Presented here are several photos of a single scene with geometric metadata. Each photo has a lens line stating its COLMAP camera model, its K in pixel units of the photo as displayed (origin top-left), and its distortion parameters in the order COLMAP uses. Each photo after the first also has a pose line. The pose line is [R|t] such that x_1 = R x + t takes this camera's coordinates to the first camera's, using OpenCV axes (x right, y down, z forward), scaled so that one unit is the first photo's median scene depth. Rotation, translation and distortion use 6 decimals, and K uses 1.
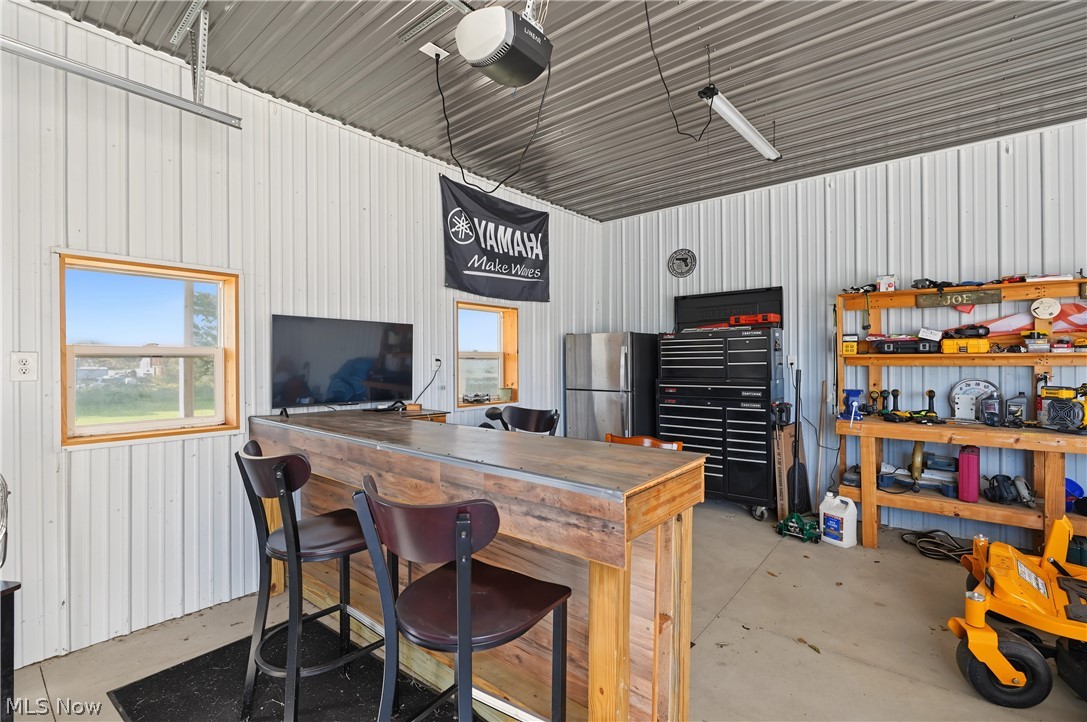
lens RADIAL K [[508.3, 0, 542.4], [0, 508.3, 359.9], [0, 0, 1]] dist [-0.005091, -0.000501]
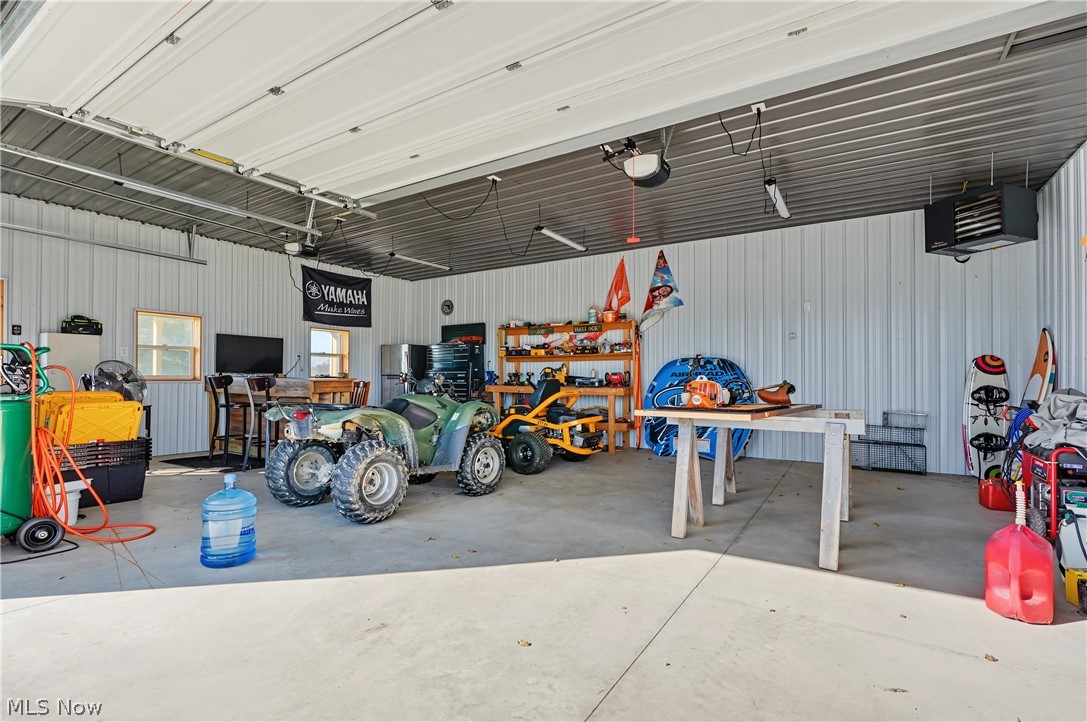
lens RADIAL K [[508.3, 0, 542.5], [0, 508.3, 367.7], [0, 0, 1]] dist [-0.005091, -0.000501]
pose [[0.991643, 0.010815, 0.128560, 0.450585], [-0.008970, 0.999849, -0.014916, 0.061567], [-0.128701, 0.013638, 0.991590, -1.025376]]
